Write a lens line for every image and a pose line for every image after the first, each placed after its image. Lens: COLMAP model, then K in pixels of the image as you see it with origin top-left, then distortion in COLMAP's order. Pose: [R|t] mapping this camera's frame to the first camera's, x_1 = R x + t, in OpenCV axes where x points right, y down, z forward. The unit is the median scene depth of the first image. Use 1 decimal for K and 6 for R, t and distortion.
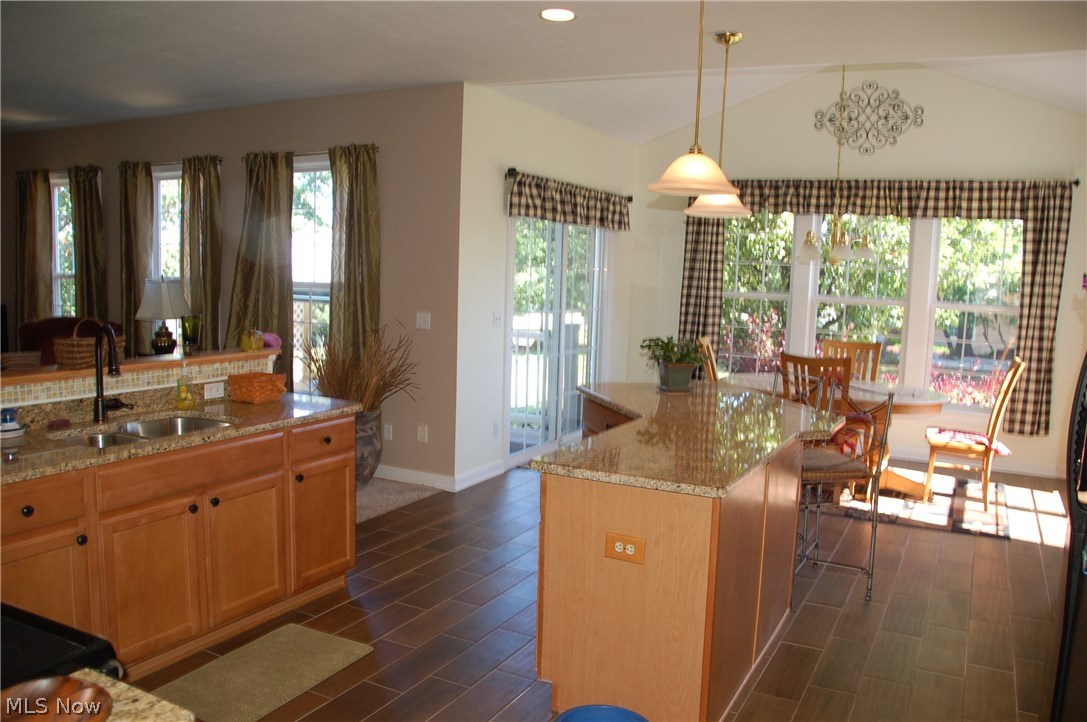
lens RADIAL K [[863.7, 0, 552.7], [0, 863.7, 365.9], [0, 0, 1]] dist [-0.177339, 0.146067]
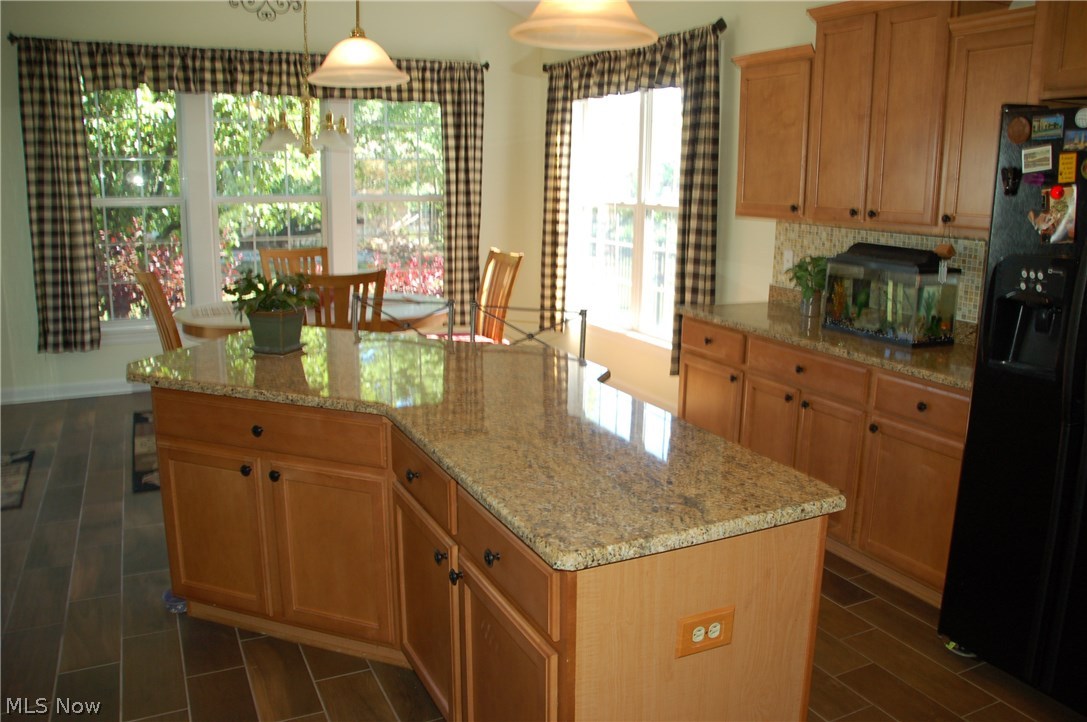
lens RADIAL K [[863.7, 0, 552.7], [0, 863.7, 365.9], [0, 0, 1]] dist [-0.177339, 0.146067]
pose [[0.593675, -0.197016, 0.780215, -0.160580], [0.095873, 0.979977, 0.174508, -0.035252], [-0.798974, -0.028800, 0.600676, 0.278943]]
